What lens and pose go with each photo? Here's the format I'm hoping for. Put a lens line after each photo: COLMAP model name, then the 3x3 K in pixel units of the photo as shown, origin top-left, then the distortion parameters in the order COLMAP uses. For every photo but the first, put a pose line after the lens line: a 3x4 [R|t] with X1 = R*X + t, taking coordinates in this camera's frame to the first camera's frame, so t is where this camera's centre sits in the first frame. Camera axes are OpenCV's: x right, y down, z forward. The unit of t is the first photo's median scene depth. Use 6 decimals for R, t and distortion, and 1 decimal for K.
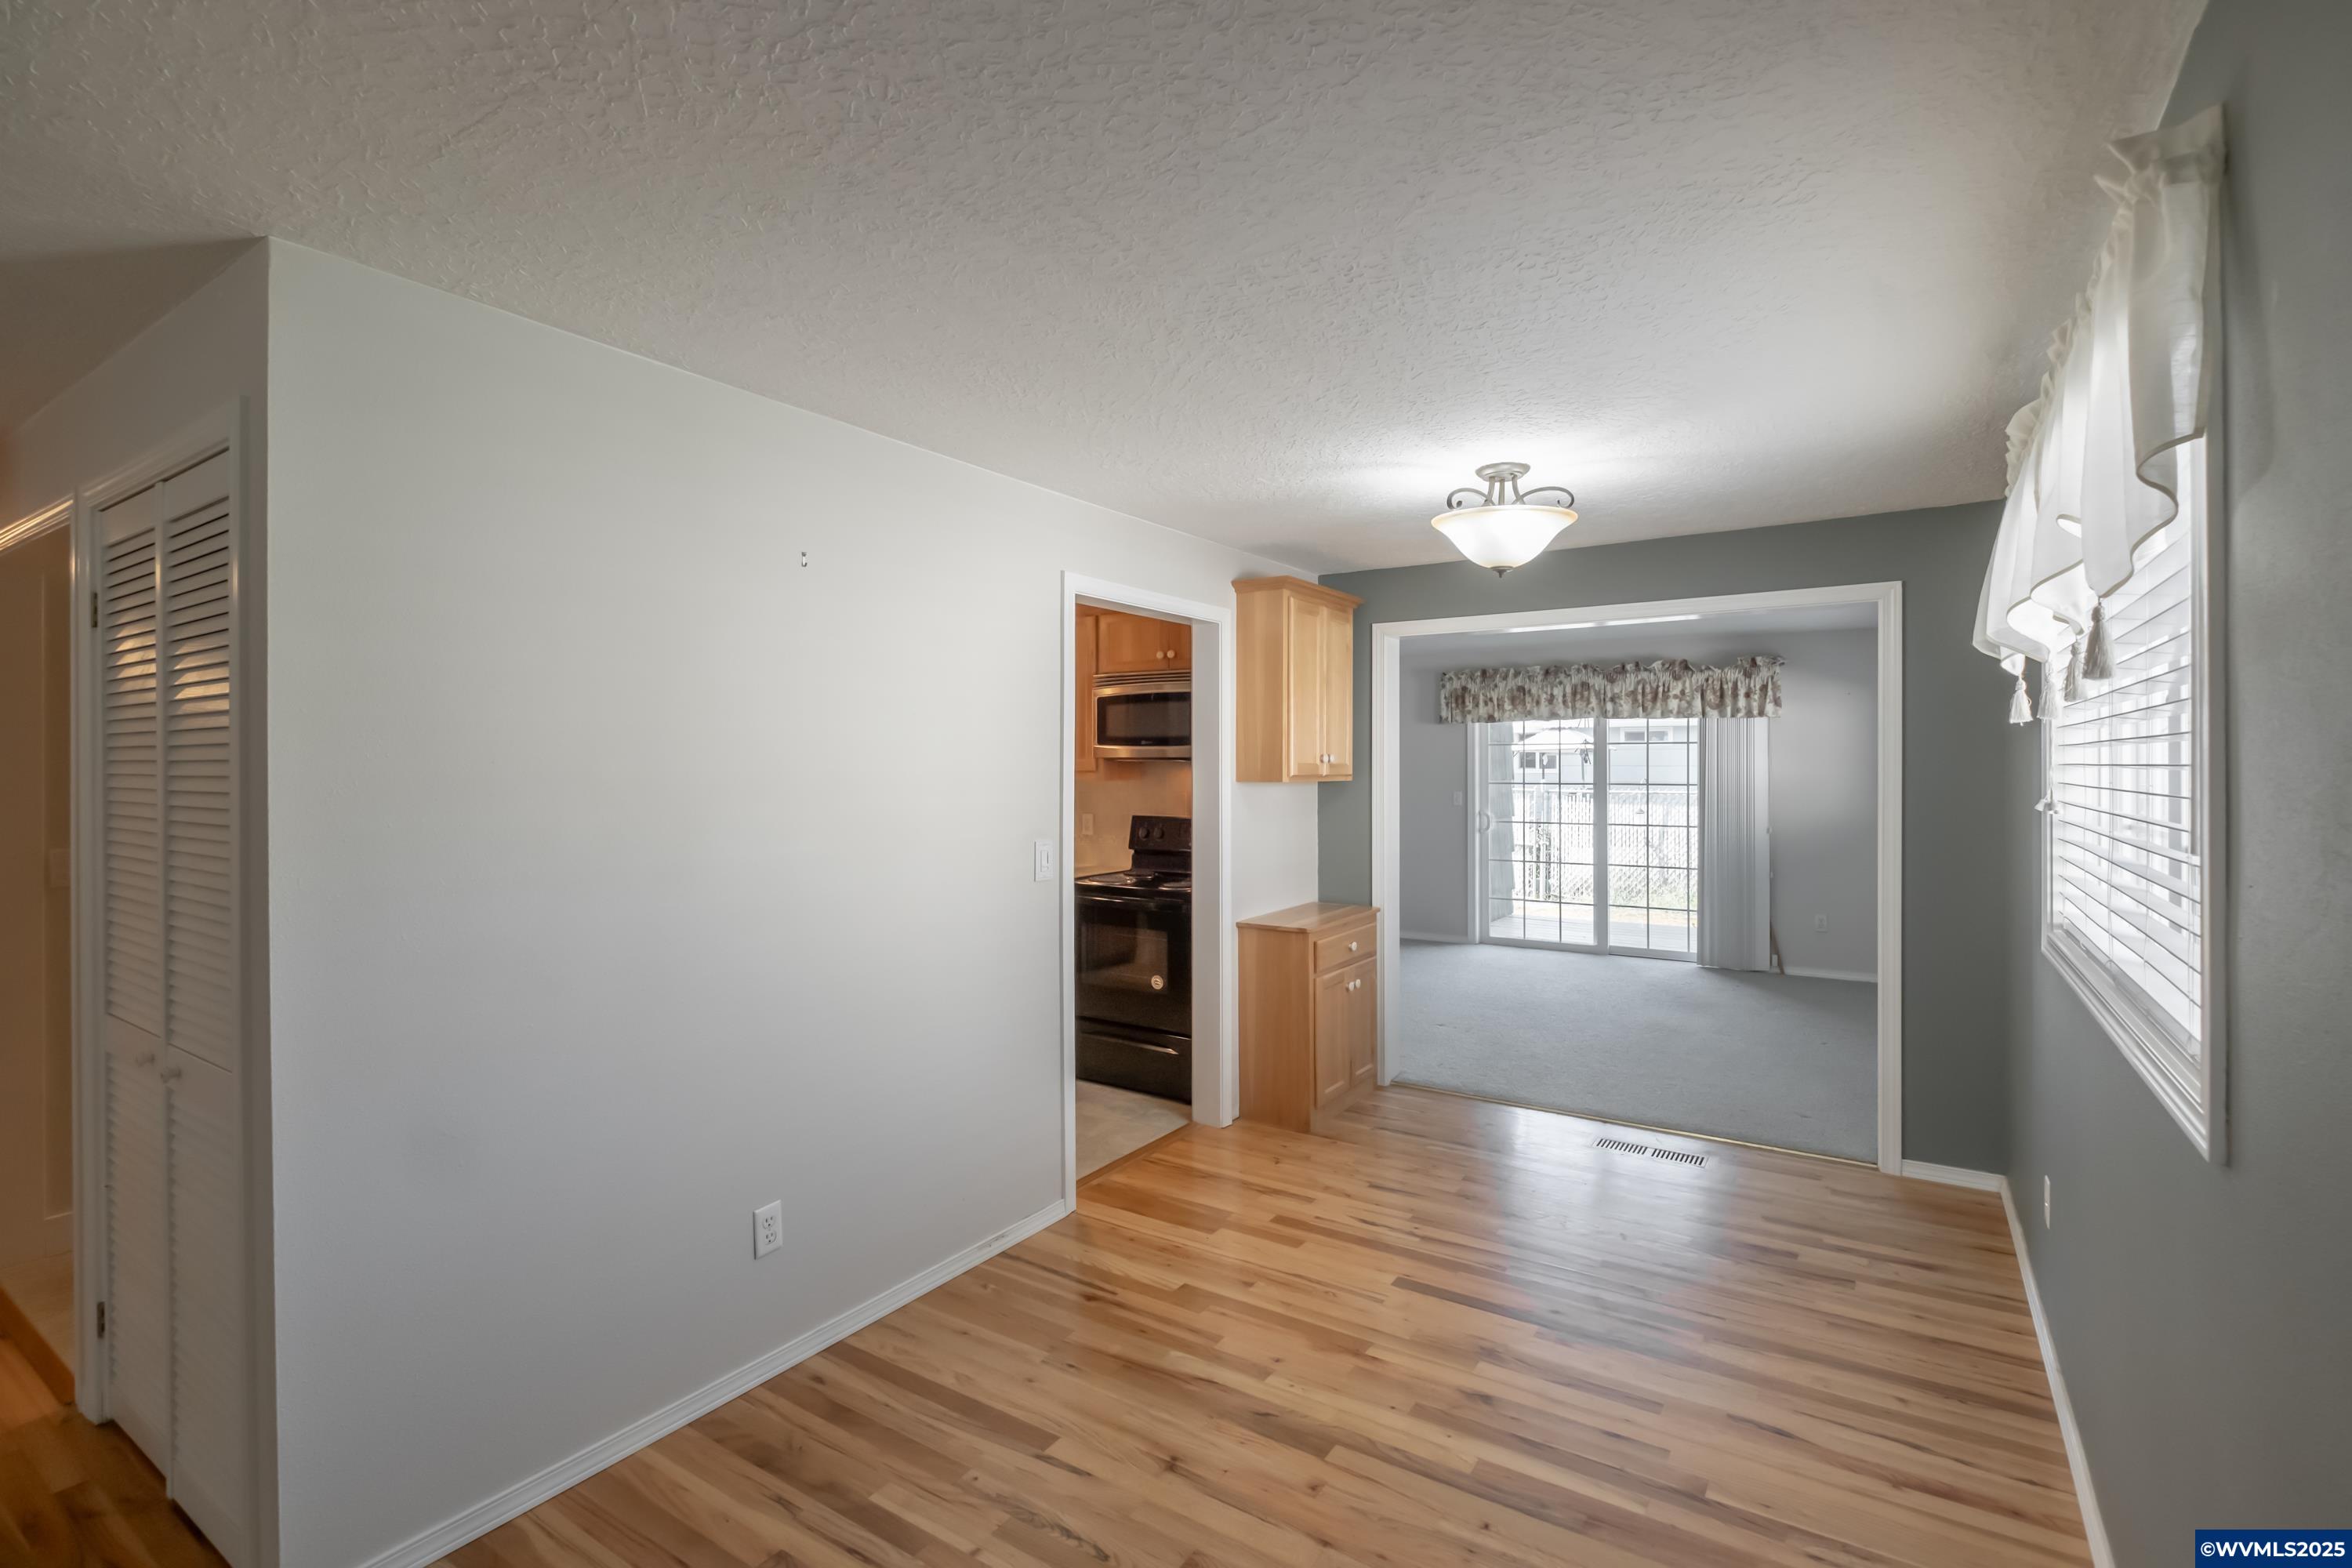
lens RADIAL K [[1036.3, 0, 1127.9], [0, 1036.3, 763.9], [0, 0, 1]] dist [0.000653, -0.002629]
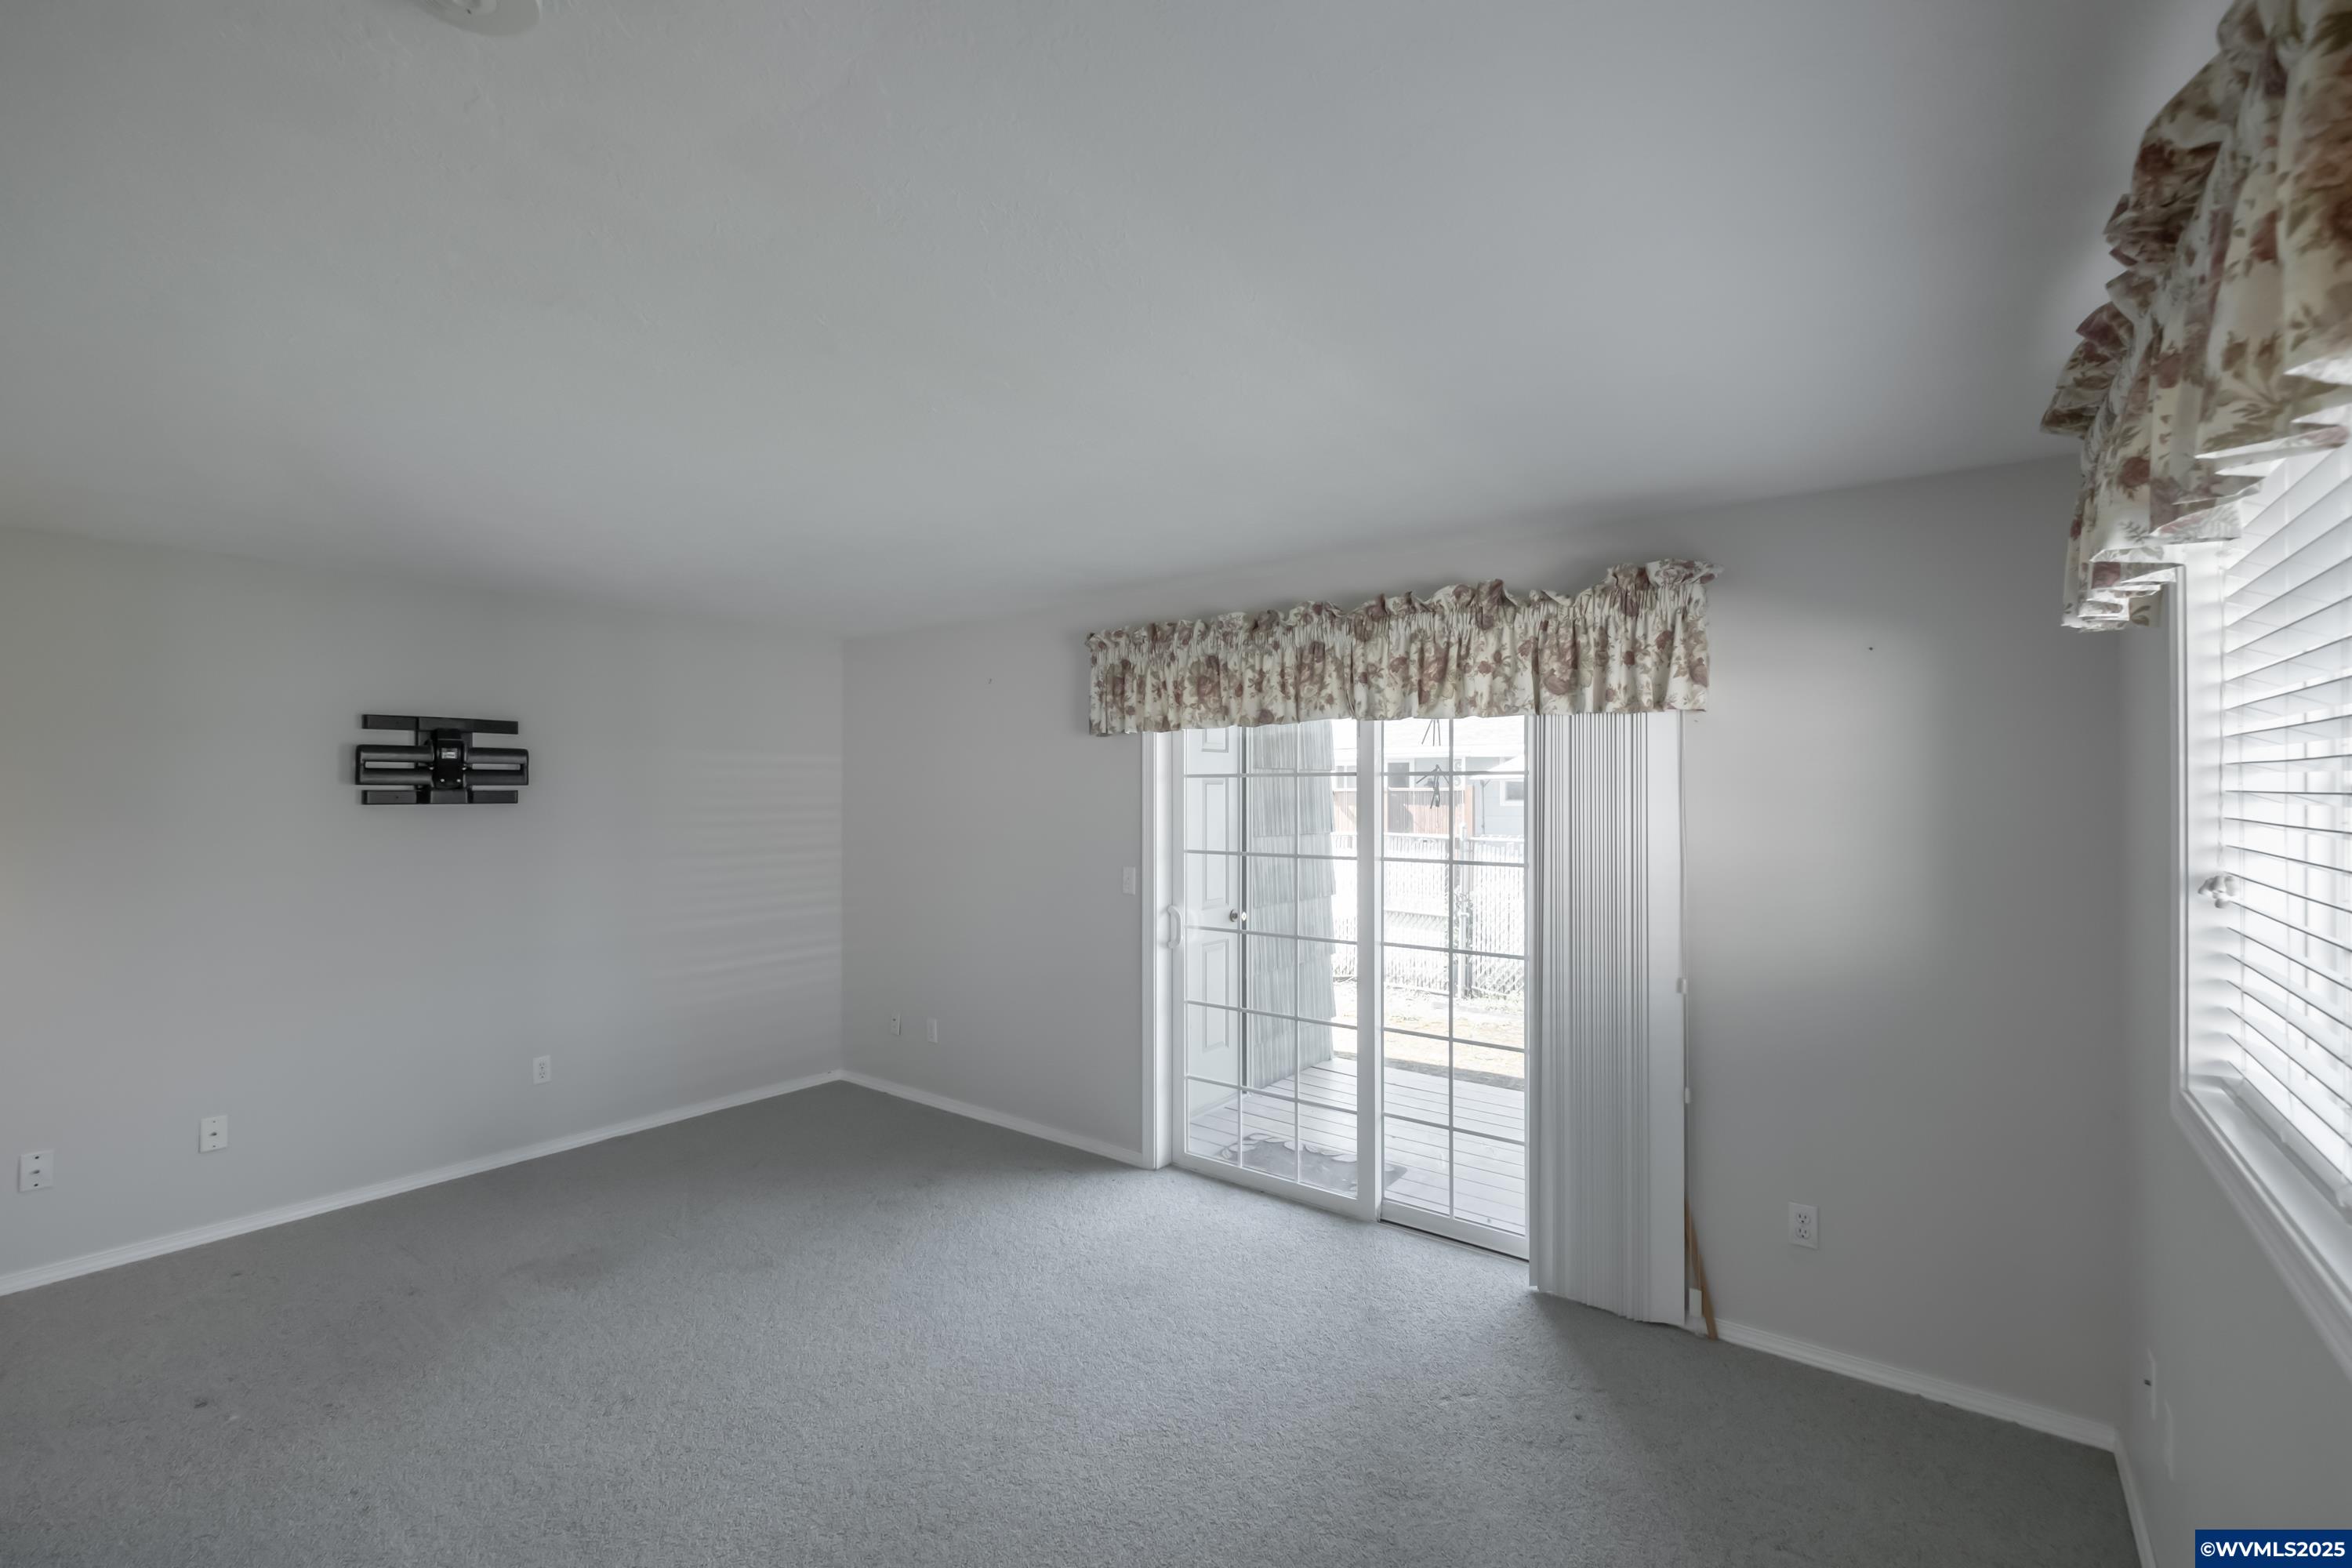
lens RADIAL K [[979.3, 0, 1254.7], [0, 979.3, 790.8], [0, 0, 1]] dist [0.015392, -0.000028]
pose [[0.999886, 0.003665, 0.014615, 0.417863], [-0.003583, 0.999978, -0.005638, -0.009864], [-0.014635, 0.005585, 0.999877, 0.575337]]
